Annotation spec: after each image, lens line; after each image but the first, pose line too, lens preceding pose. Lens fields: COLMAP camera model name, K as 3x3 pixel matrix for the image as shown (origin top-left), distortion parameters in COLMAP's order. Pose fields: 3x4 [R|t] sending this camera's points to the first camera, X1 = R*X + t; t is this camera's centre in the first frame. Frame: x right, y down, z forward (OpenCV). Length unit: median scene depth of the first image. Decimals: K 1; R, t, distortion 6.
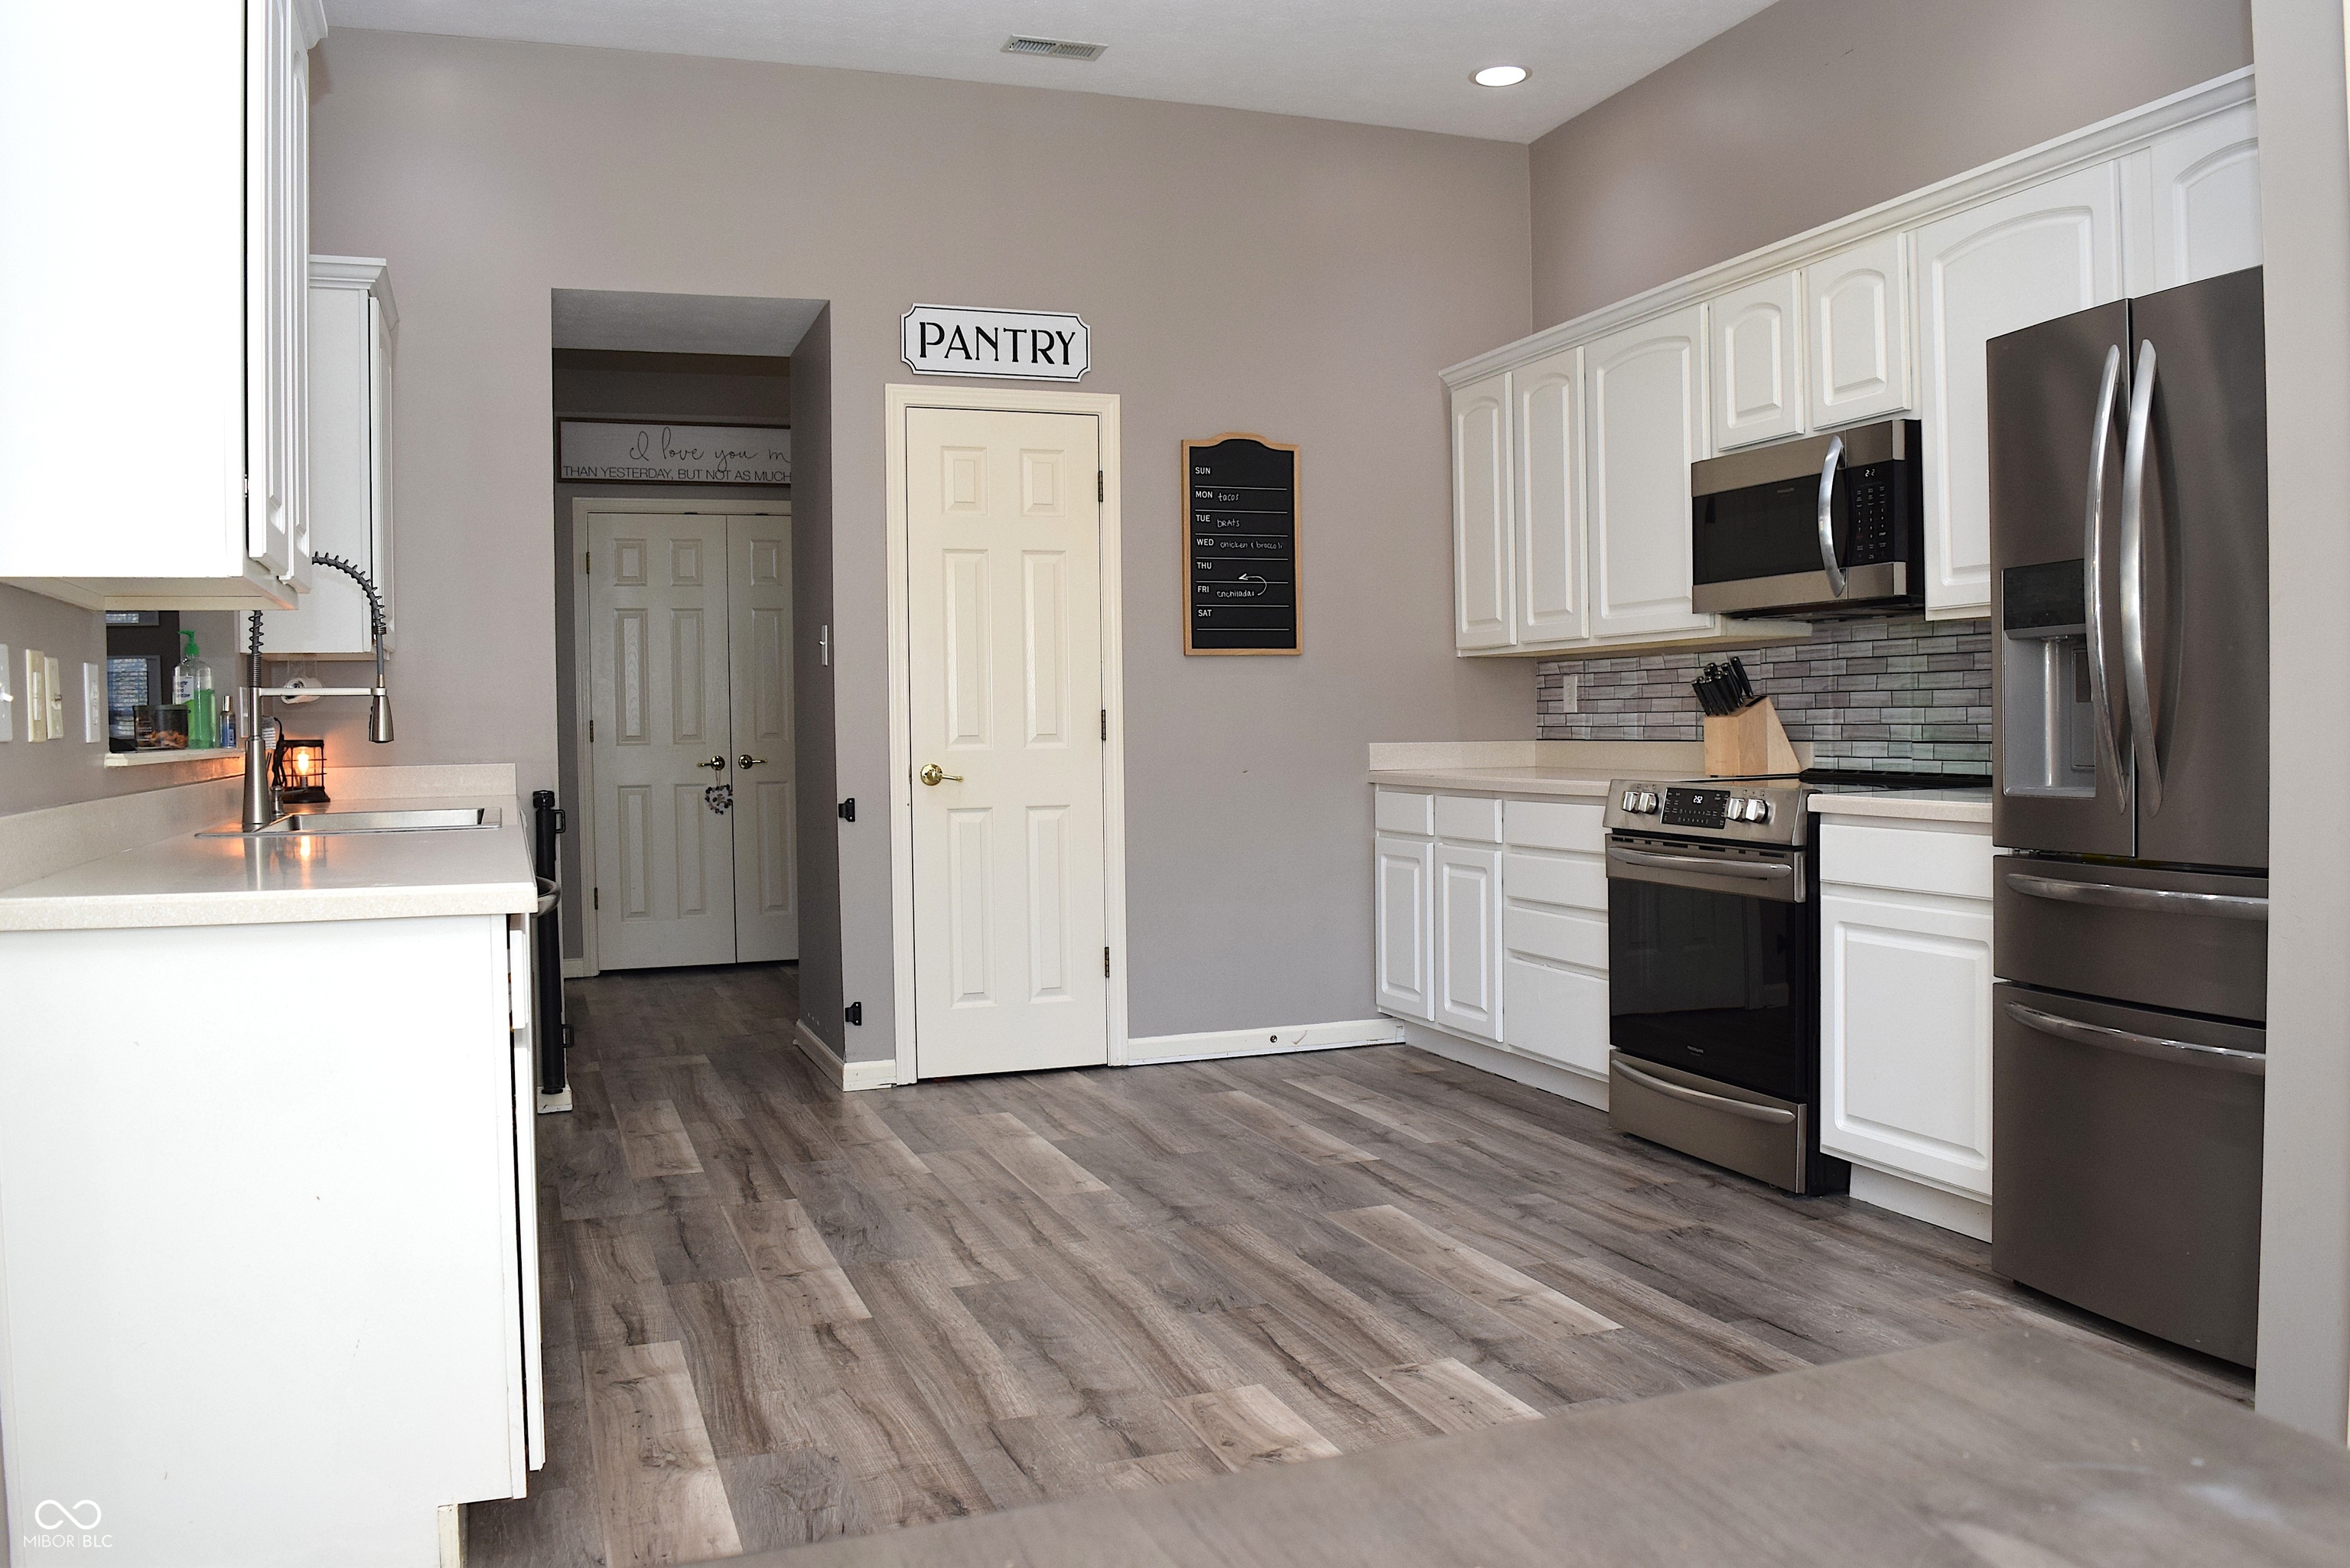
lens RADIAL K [[1853.6, 0, 1179.7], [0, 1853.6, 780.6], [0, 0, 1]] dist [-0.096559, 0.021619]
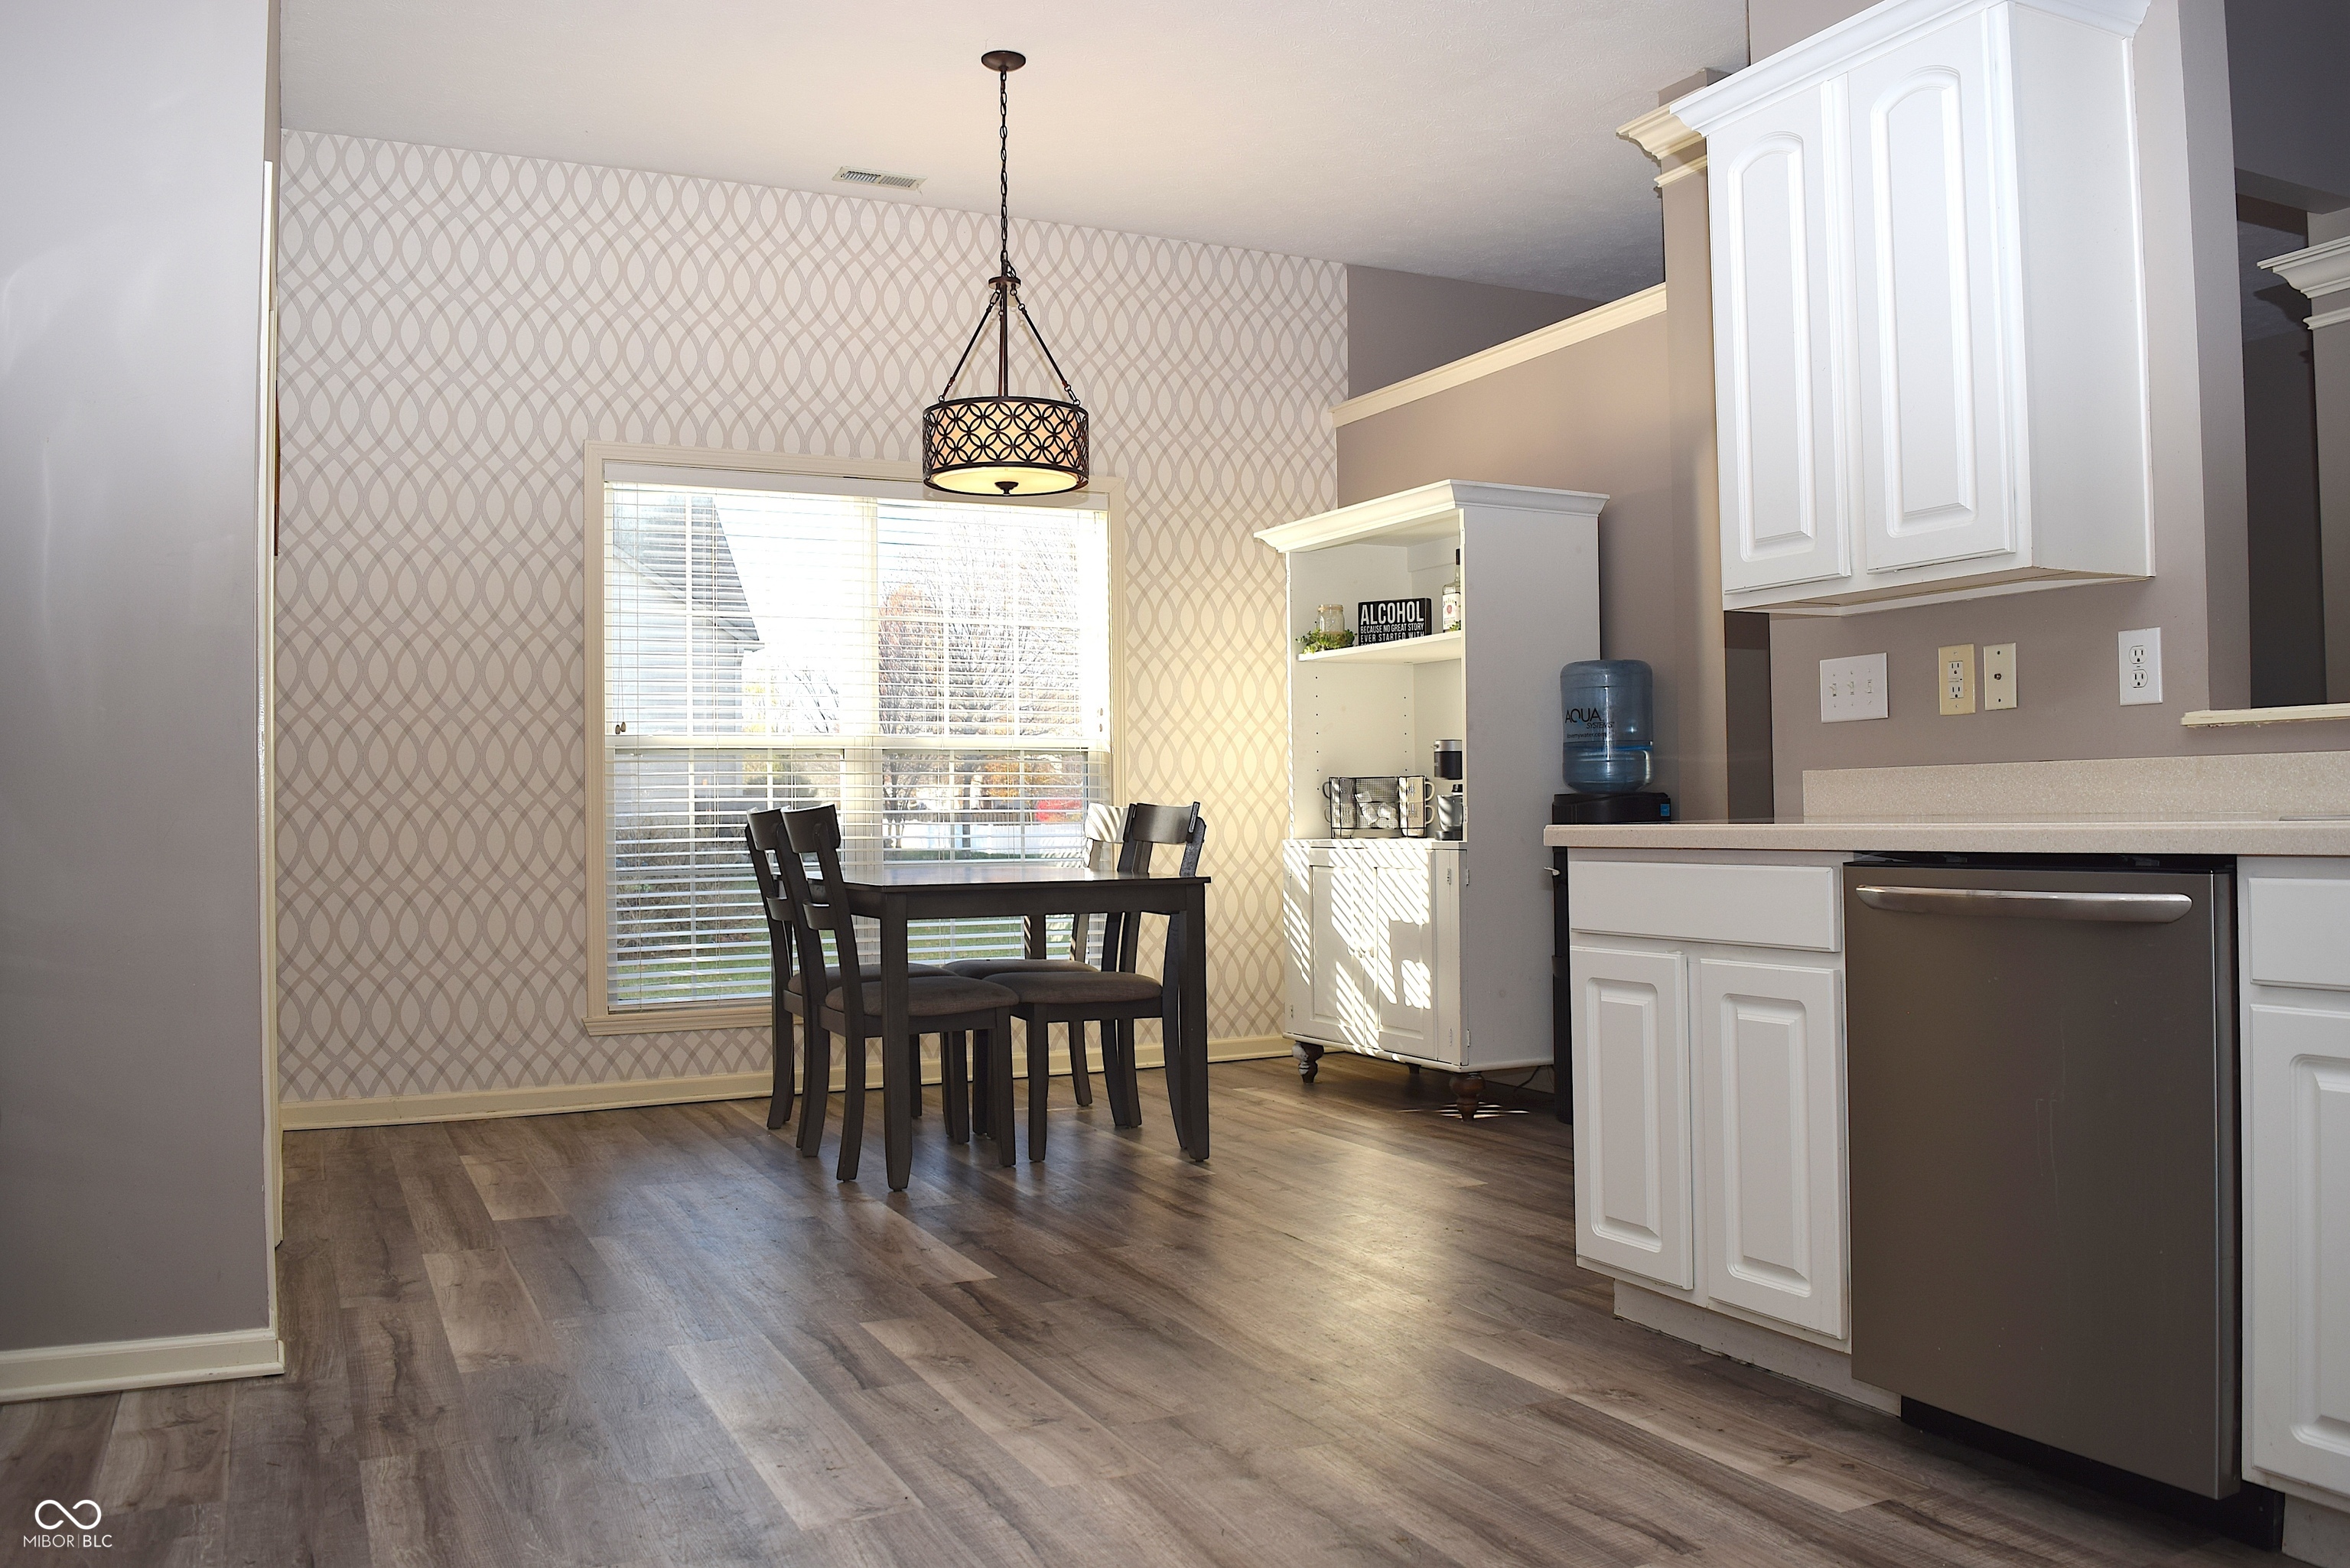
lens RADIAL K [[1853.6, 0, 1175.5], [0, 1853.6, 785.2], [0, 0, 1]] dist [-0.096559, 0.021619]
pose [[-0.994292, 0.029524, -0.102525, 0.045327], [0.027512, 0.999401, 0.020980, -0.007358], [0.103083, 0.018040, -0.994509, 1.303267]]
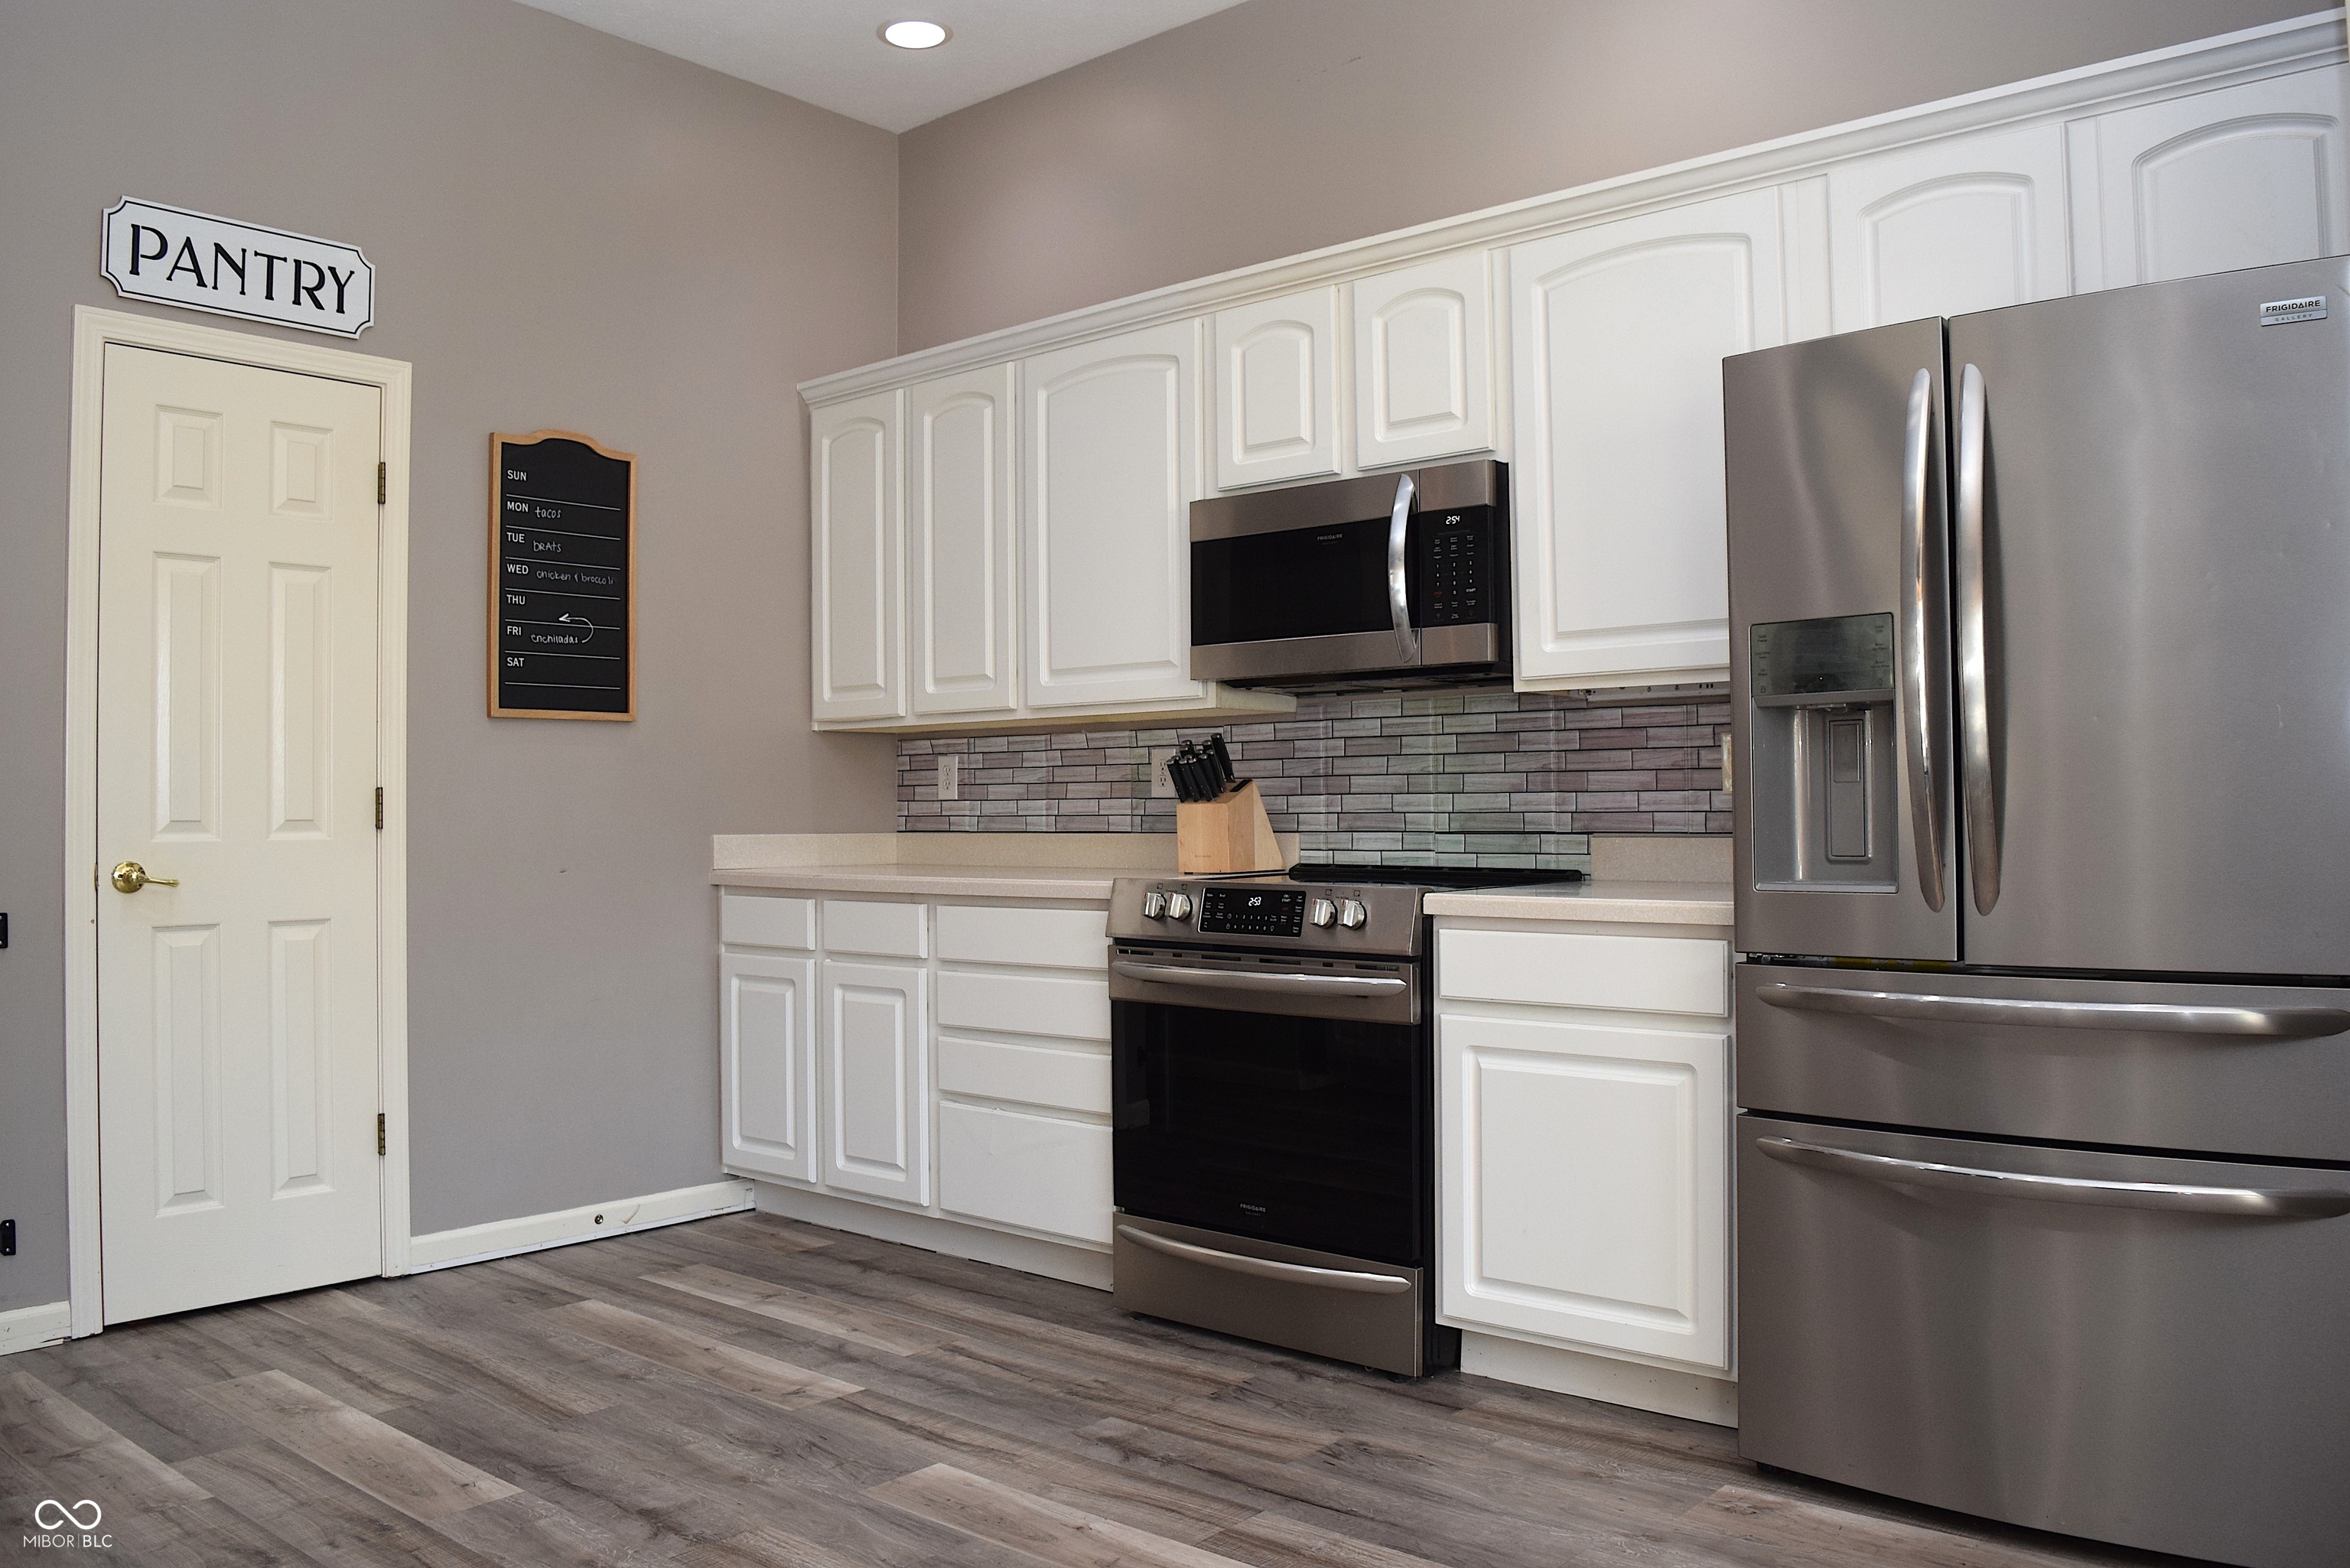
lens RADIAL K [[1853.6, 0, 1173.3], [0, 1853.6, 783.0], [0, 0, 1]] dist [-0.096559, 0.021619]
pose [[0.875346, 0.016498, 0.483215, -0.142137], [0.008928, 0.998696, -0.050271, -0.001285], [-0.483415, 0.048318, 0.874057, 0.276997]]
